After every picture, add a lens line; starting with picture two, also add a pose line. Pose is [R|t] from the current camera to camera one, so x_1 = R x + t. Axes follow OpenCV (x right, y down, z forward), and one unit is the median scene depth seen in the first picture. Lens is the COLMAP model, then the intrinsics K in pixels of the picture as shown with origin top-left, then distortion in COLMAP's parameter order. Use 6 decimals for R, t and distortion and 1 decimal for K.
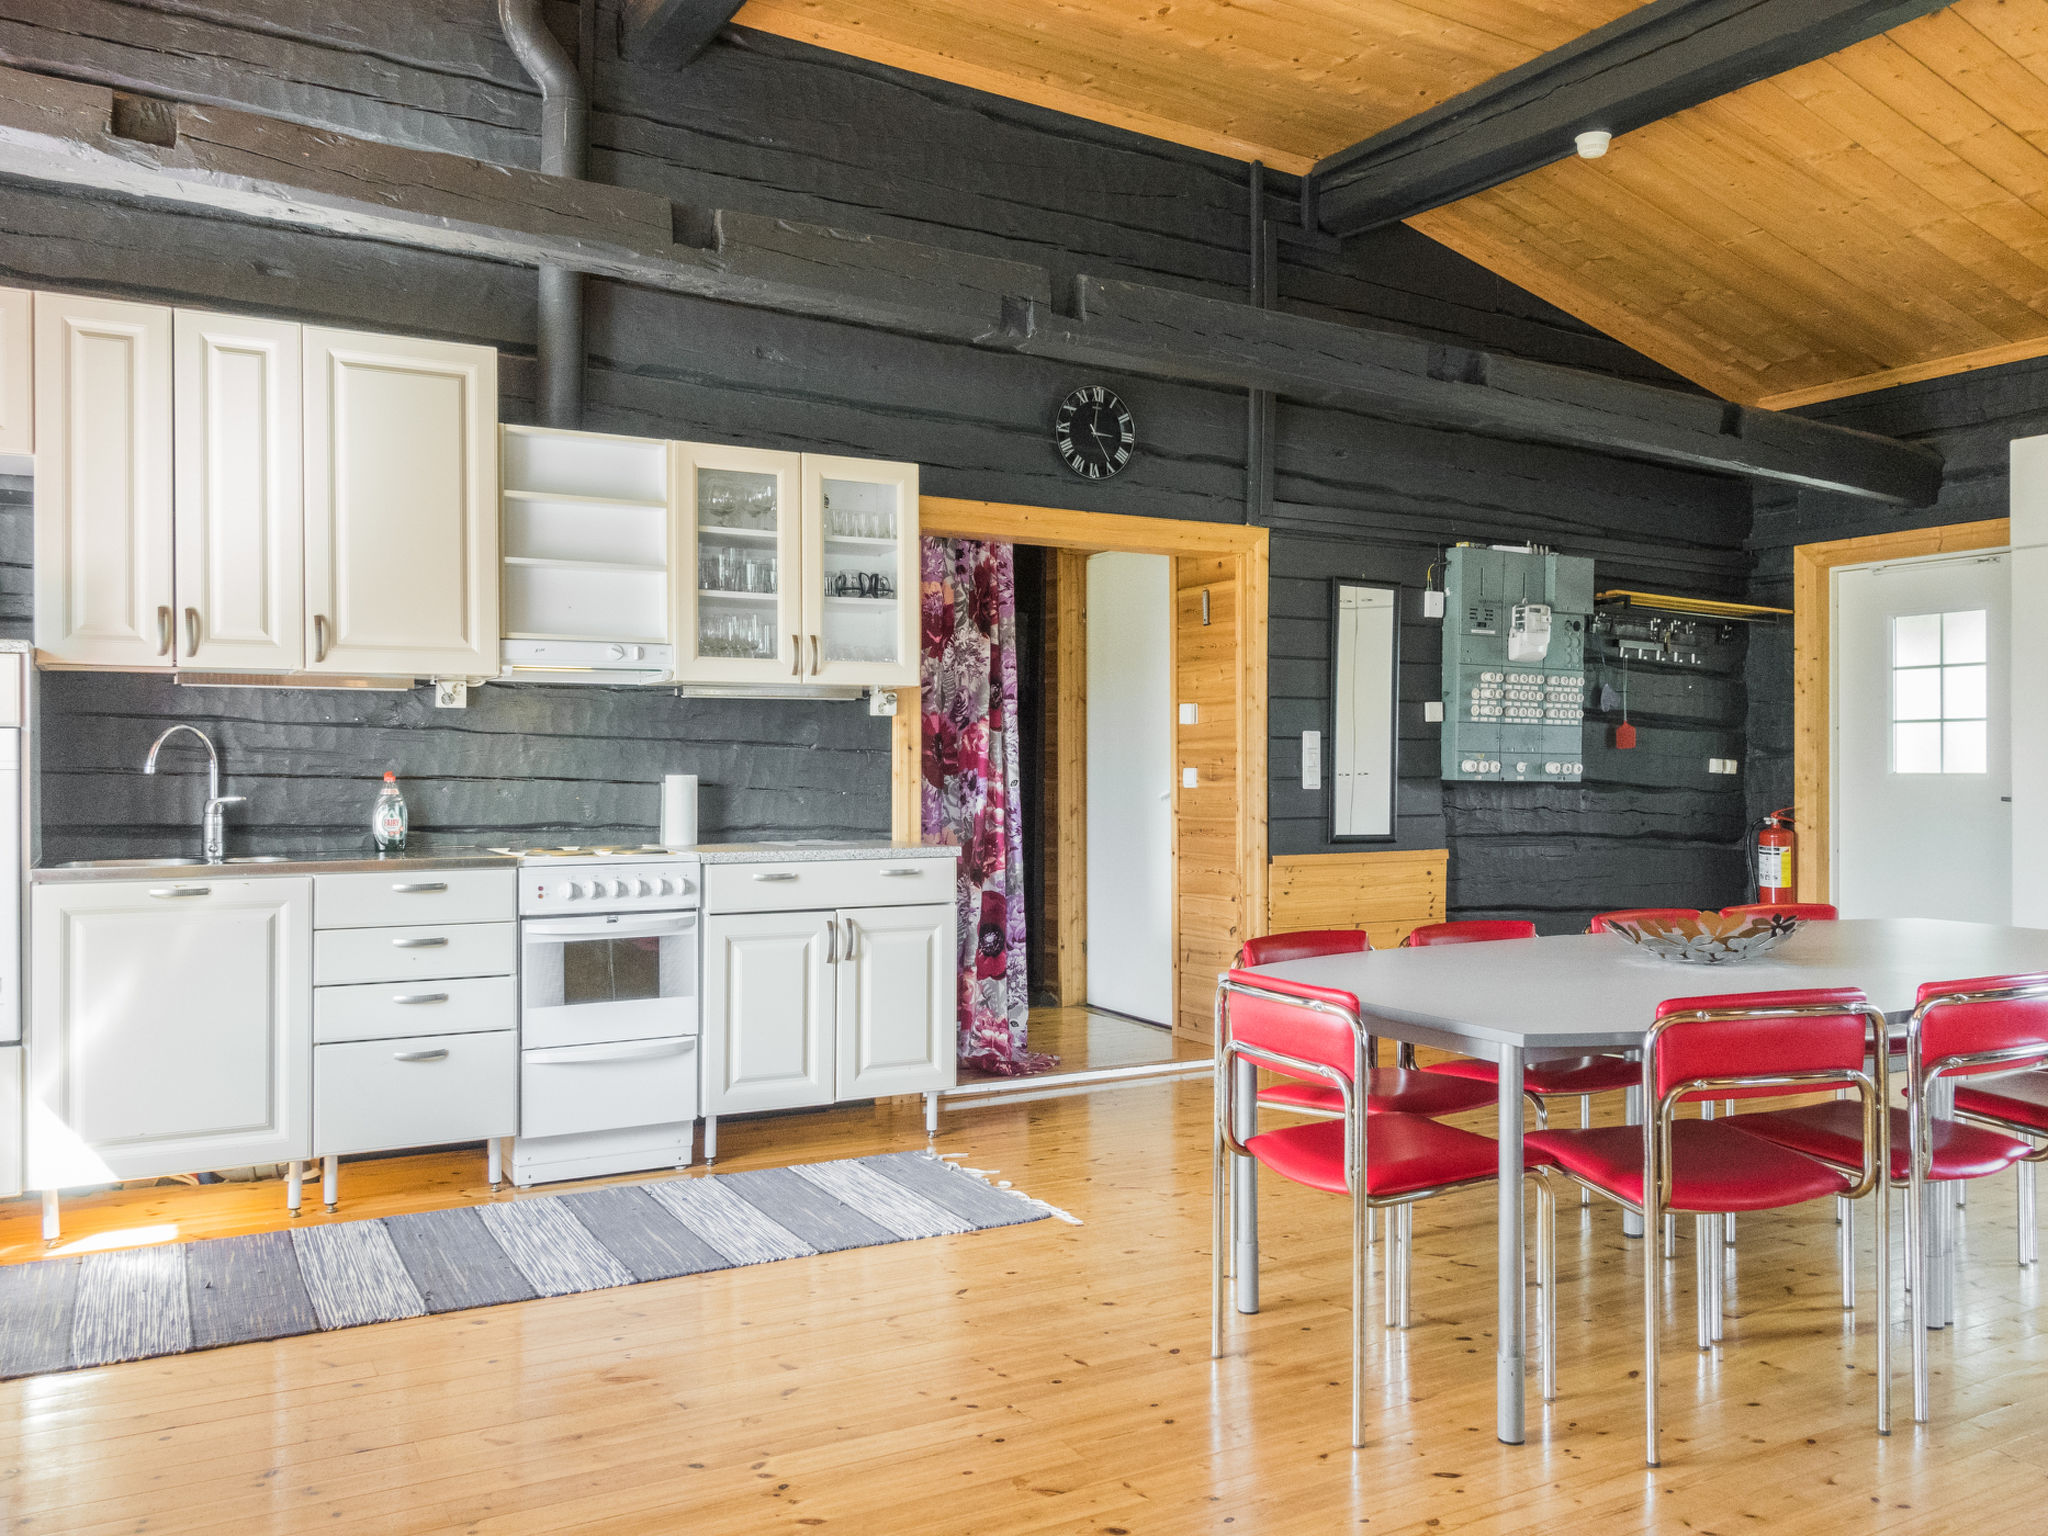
lens RADIAL K [[1652.6, 0, 1021.8], [0, 1652.6, 773.8], [0, 0, 1]] dist [0.005162, -0.001286]
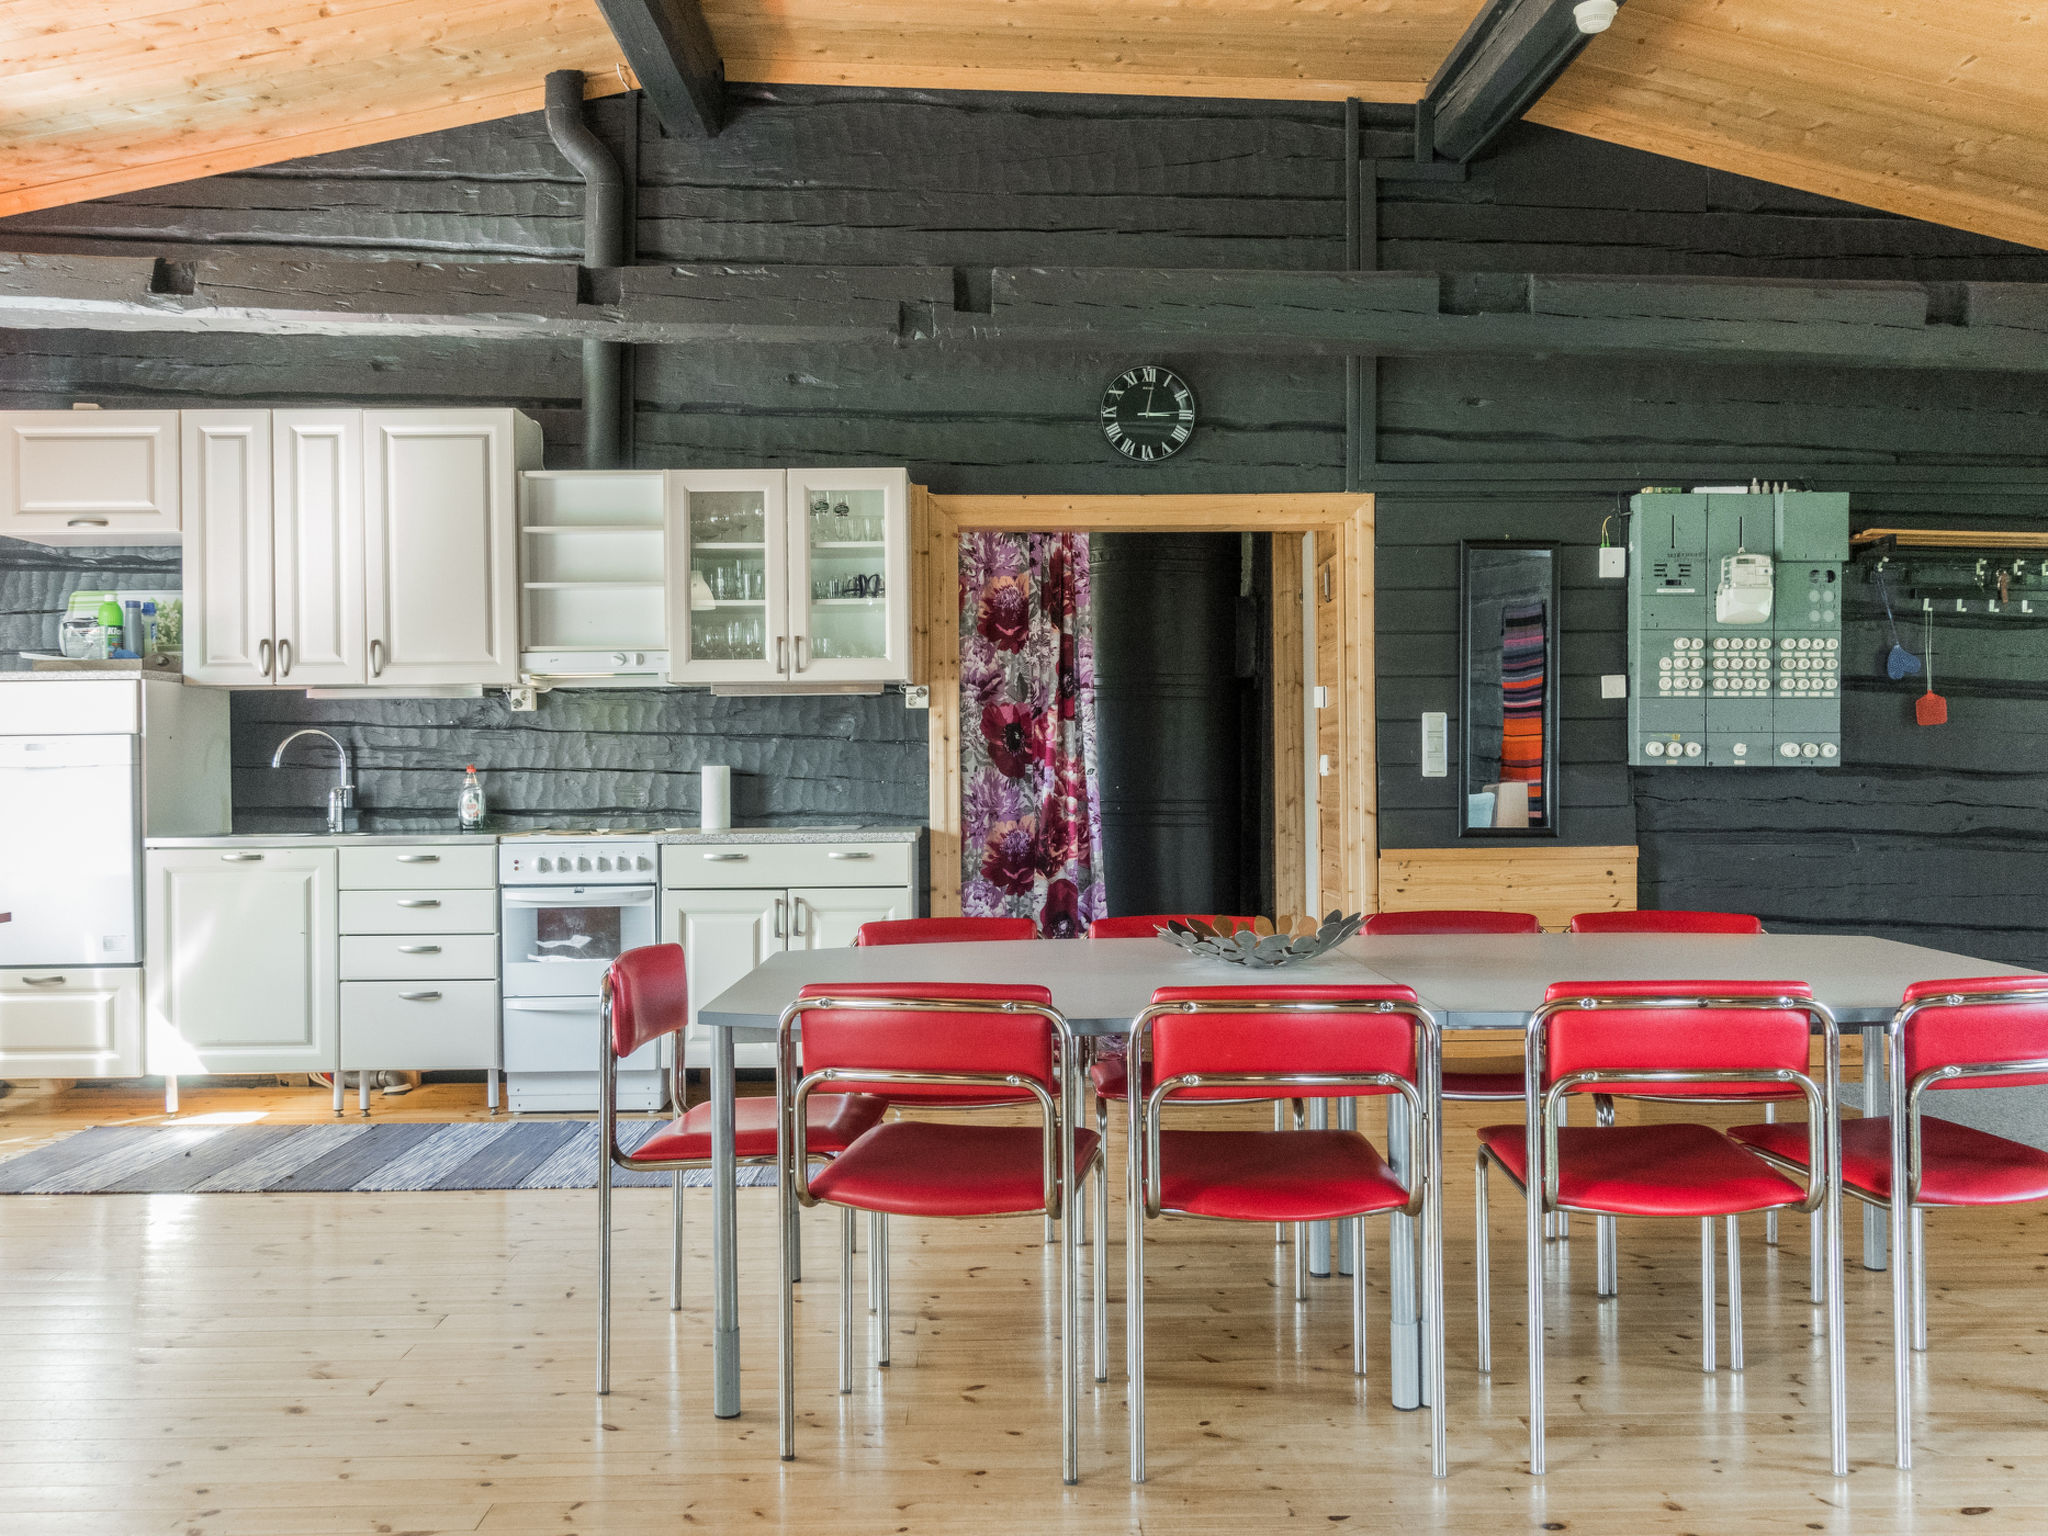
lens RADIAL K [[1652.6, 0, 926.6], [0, 1652.6, 767.9], [0, 0, 1]] dist [0.005162, -0.001286]
pose [[0.875005, -0.007453, -0.484057, 0.455200], [0.007103, 0.999972, -0.002556, 0.005961], [0.484062, -0.001201, 0.875033, 0.088878]]
